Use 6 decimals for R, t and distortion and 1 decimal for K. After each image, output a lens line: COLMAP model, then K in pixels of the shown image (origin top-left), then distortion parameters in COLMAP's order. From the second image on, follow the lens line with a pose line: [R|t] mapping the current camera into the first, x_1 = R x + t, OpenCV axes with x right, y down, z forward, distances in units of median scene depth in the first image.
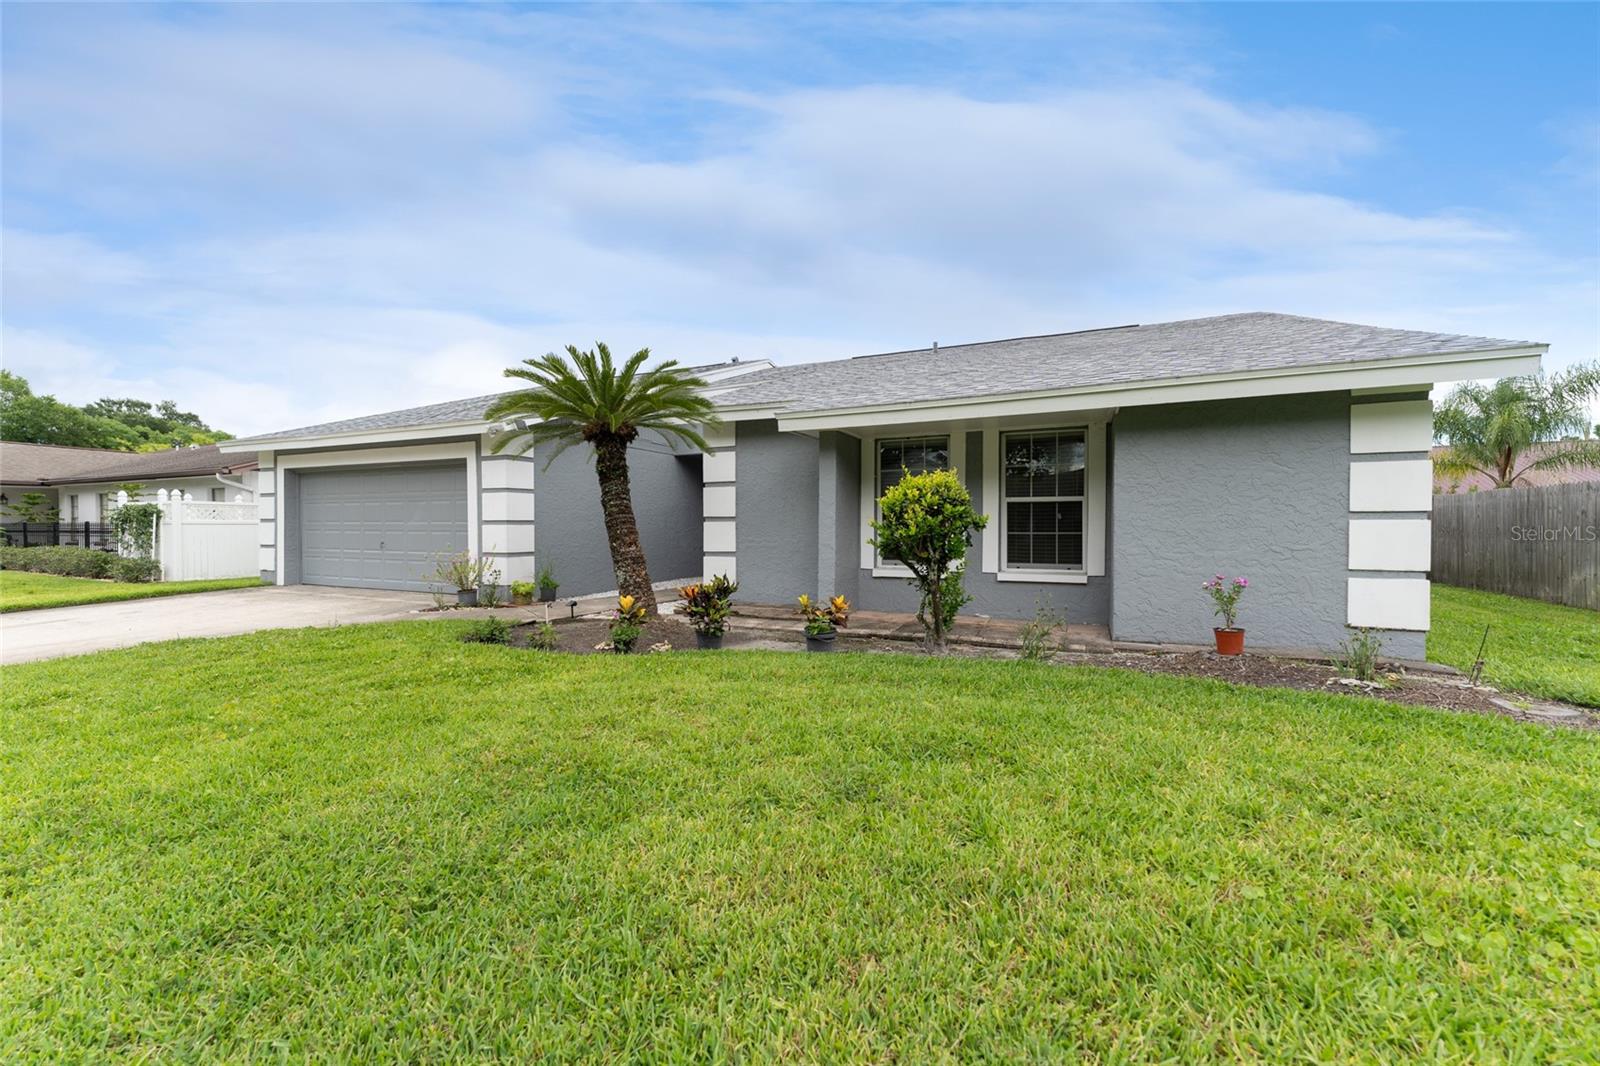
lens RADIAL K [[641.9, 0, 804.5], [0, 641.9, 540.6], [0, 0, 1]] dist [0.000161, 0.000100]
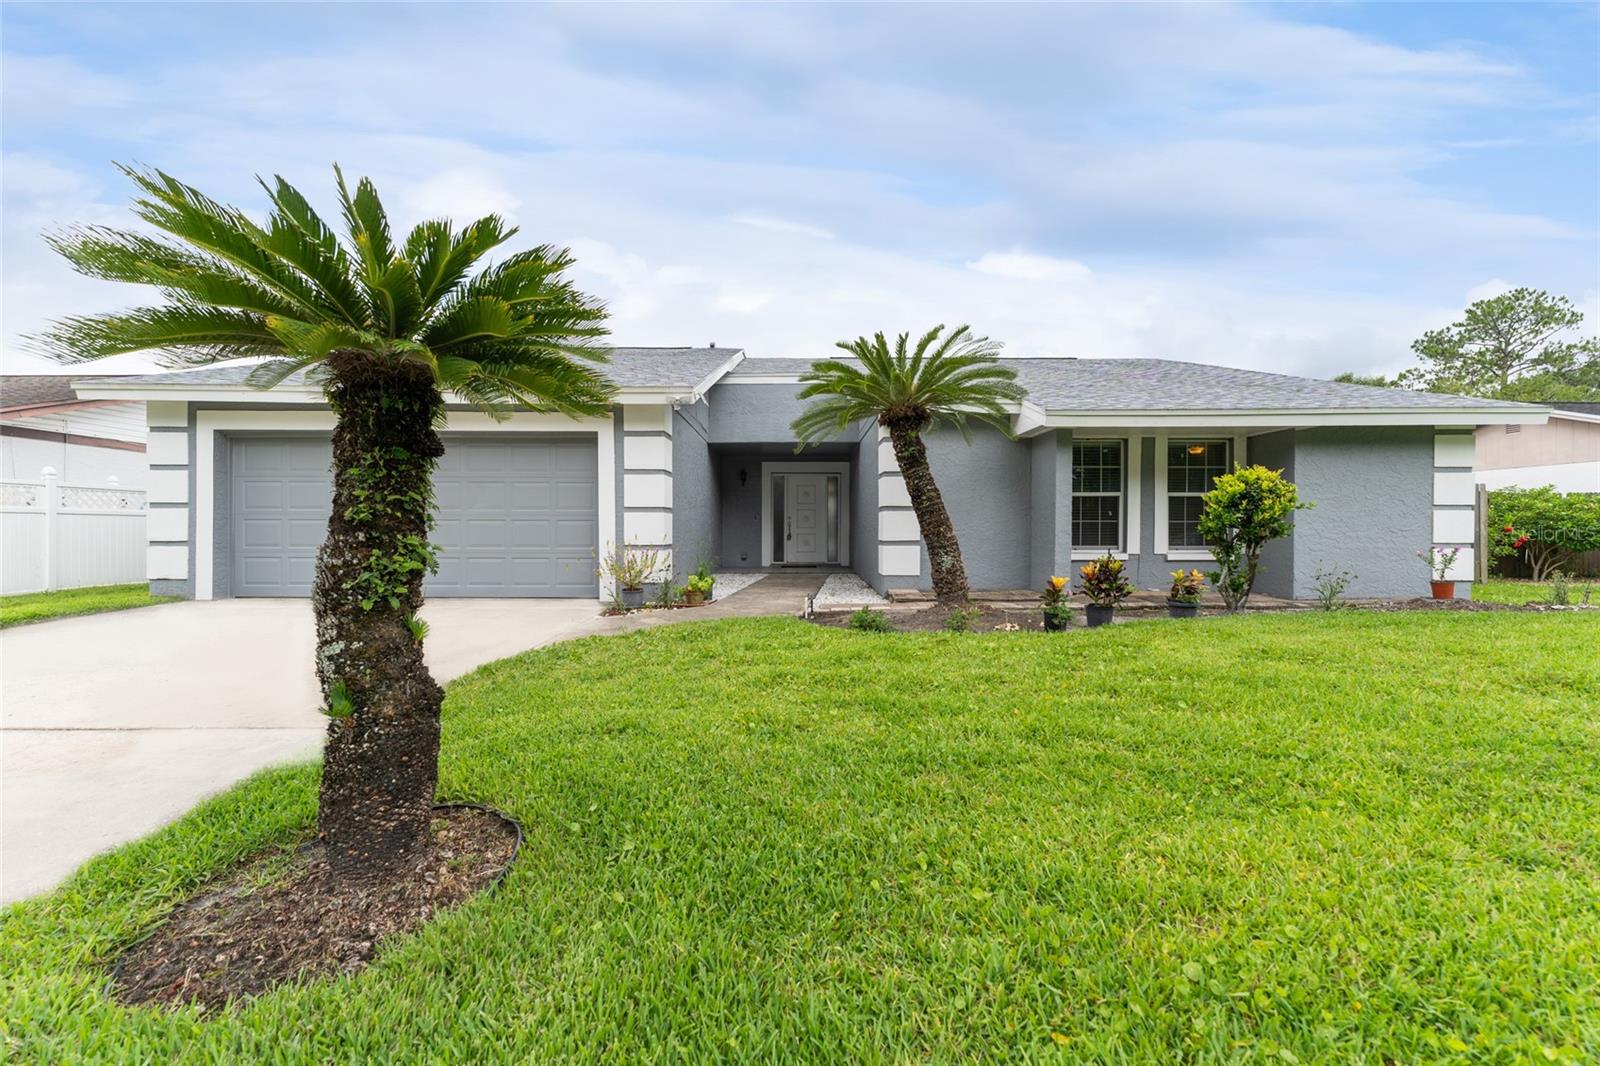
lens RADIAL K [[650.6, 0, 800.0], [0, 650.6, 533.0], [0, 0, 1]] dist [0.001772, 0.000186]
pose [[0.907499, -0.002125, 0.420049, -0.826059], [0.008578, 0.999872, -0.013474, 0.020820], [-0.419967, 0.015831, 0.907401, 0.162879]]
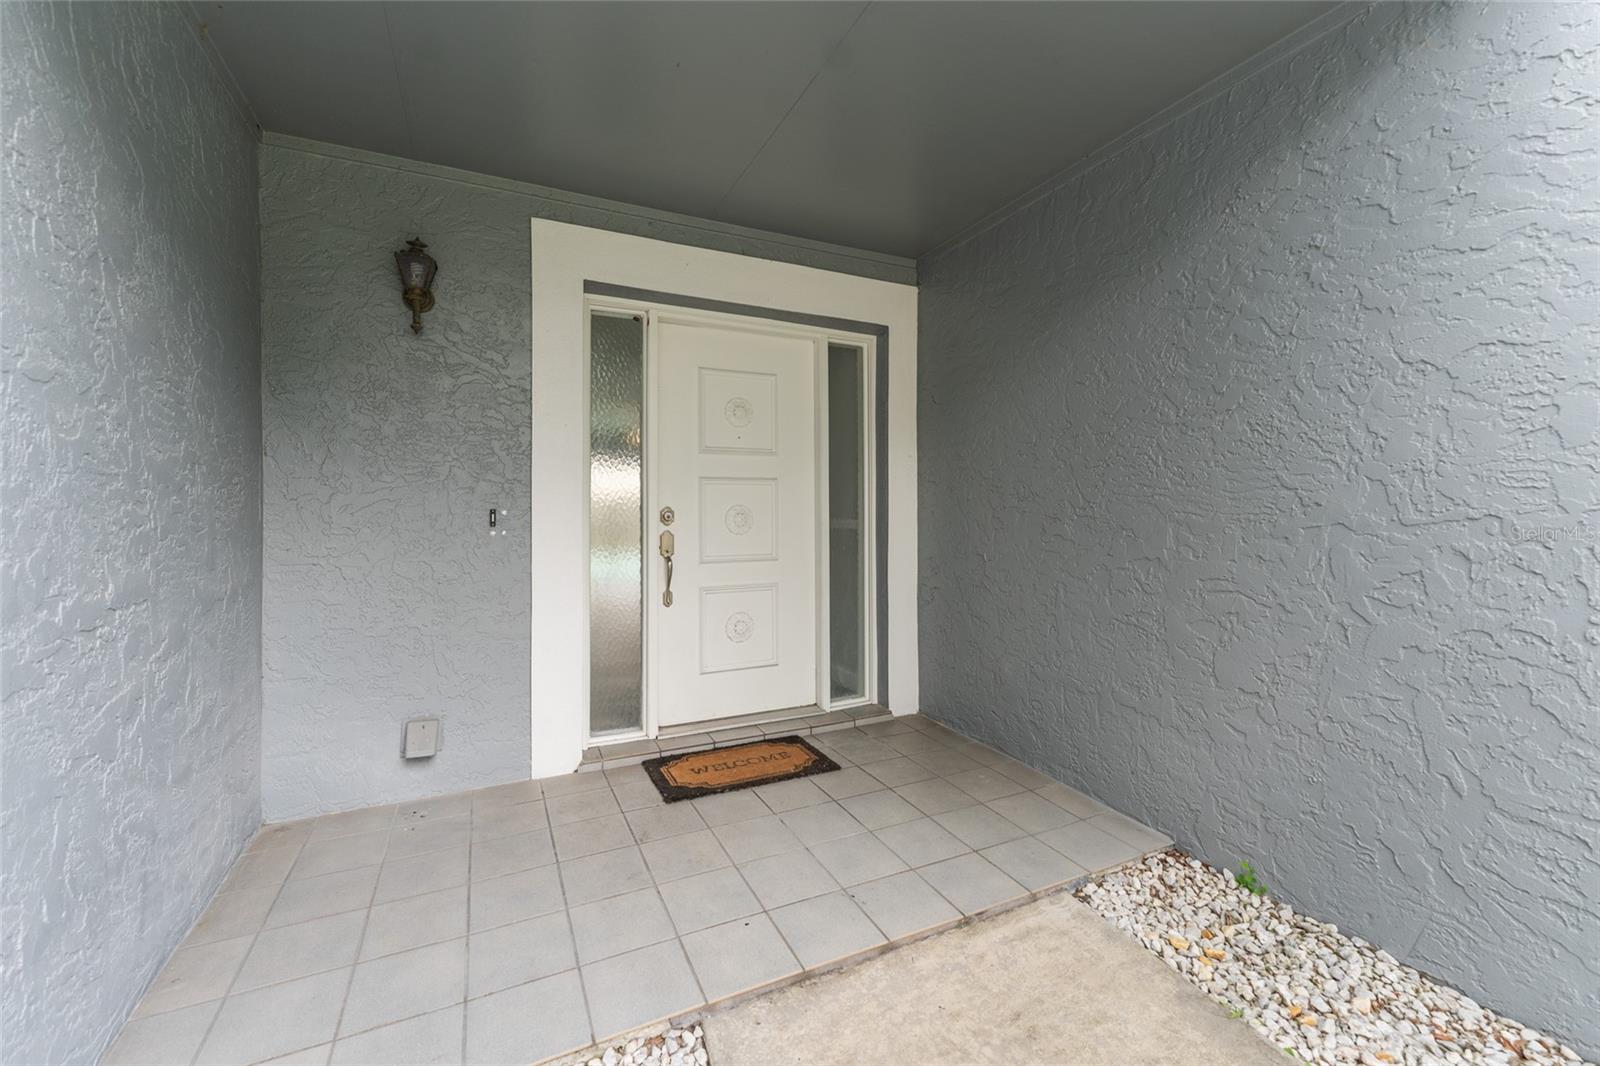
lens RADIAL K [[650.6, 0, 800.0], [0, 650.6, 533.0], [0, 0, 1]] dist [0.001772, 0.000186]
pose [[0.630399, -0.000762, 0.776271, -0.305621], [0.018290, 0.999736, -0.013872, -0.032122], [-0.776056, 0.022943, 0.630247, 1.614153]]
